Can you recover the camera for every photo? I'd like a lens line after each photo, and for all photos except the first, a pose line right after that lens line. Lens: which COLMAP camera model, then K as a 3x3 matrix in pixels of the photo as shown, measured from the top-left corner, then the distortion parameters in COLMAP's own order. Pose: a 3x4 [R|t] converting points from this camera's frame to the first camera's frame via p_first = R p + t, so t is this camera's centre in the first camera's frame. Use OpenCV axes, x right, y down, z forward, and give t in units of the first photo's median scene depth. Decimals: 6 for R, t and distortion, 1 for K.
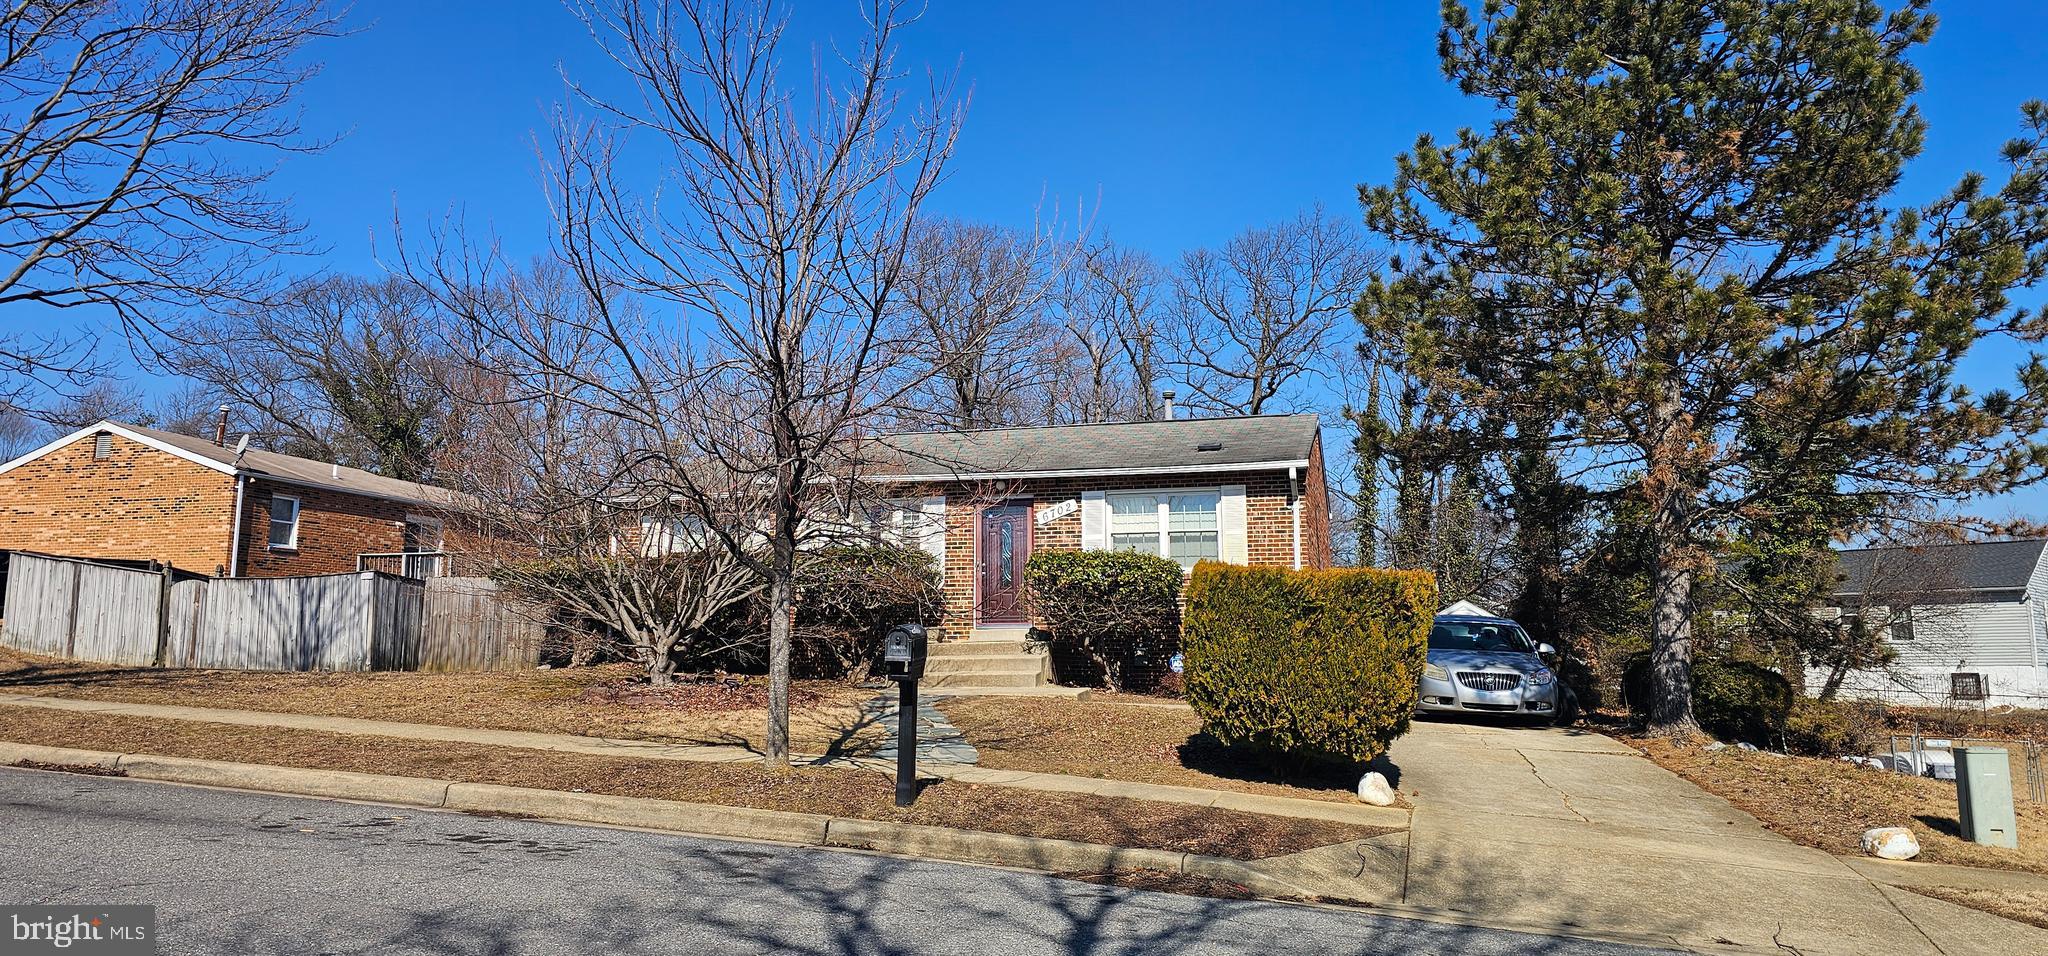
lens RADIAL K [[1204.5, 0, 1024.0], [0, 1204.5, 478.0], [0, 0, 1]] dist [0.065931, -0.057581]
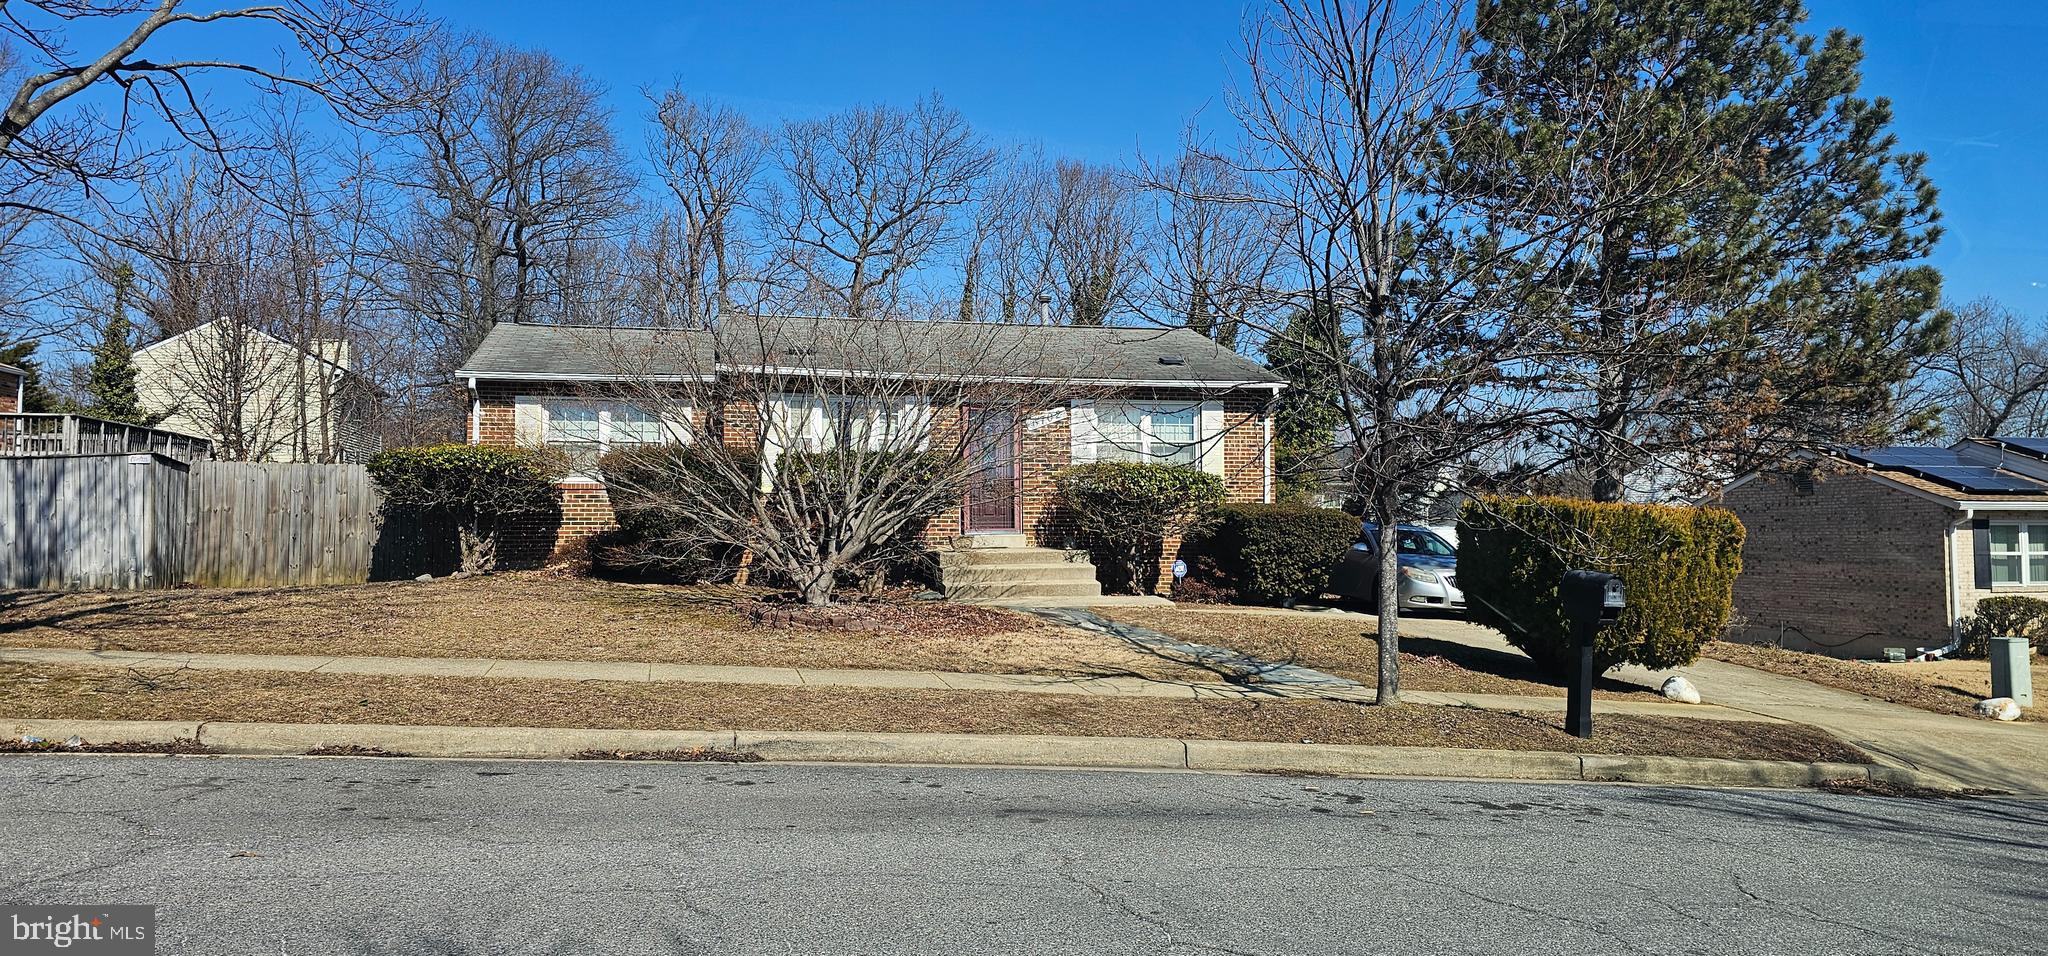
lens RADIAL K [[1204.5, 0, 1024.0], [0, 1204.5, 478.0], [0, 0, 1]] dist [0.065931, -0.057581]
pose [[0.904037, 0.019572, 0.427006, -0.441742], [-0.062647, 0.994231, 0.087061, -0.008159], [-0.422839, -0.105457, 0.900048, 0.117071]]
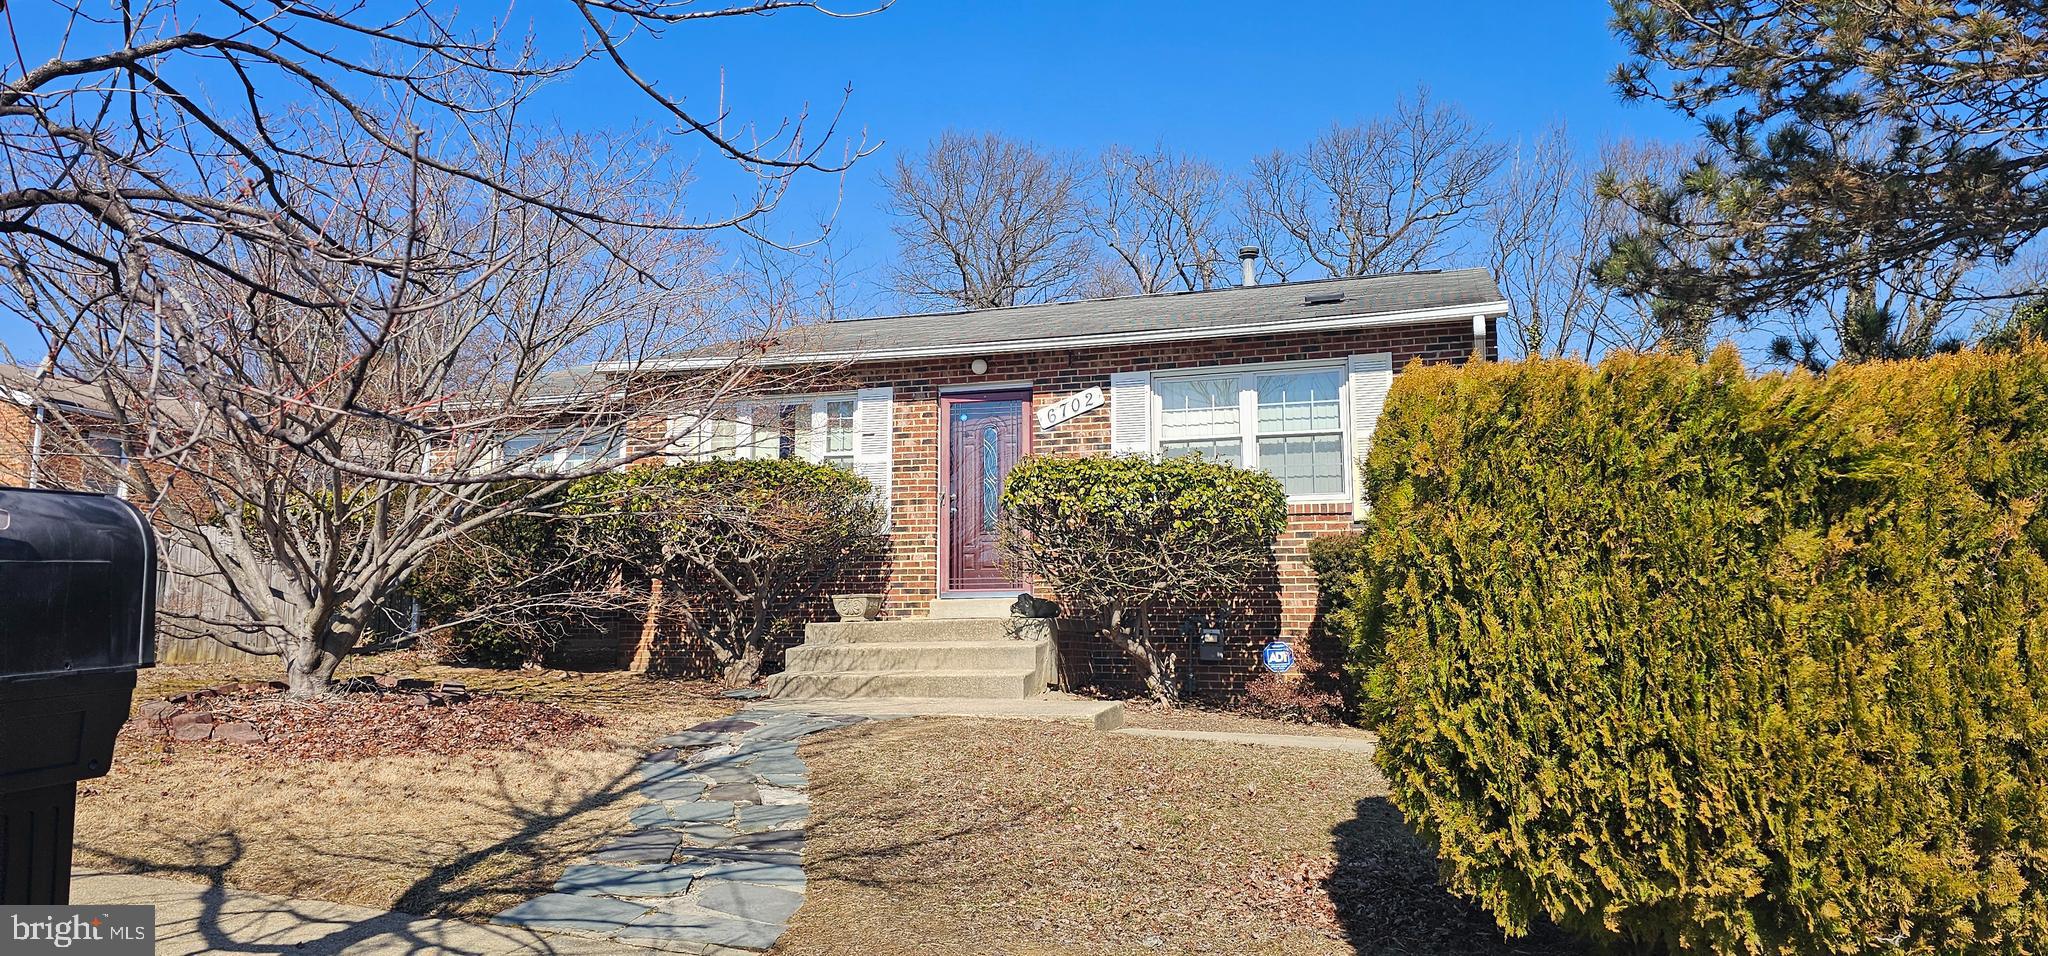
lens RADIAL K [[1294.4, 0, 977.6], [0, 1294.4, 477.6], [0, 0, 1]] dist [0.059079, -0.076798]
pose [[0.997305, -0.006369, -0.073093, 0.030099], [0.007907, 0.999753, 0.020772, 0.052830], [0.072942, -0.021294, 0.997109, 0.366118]]
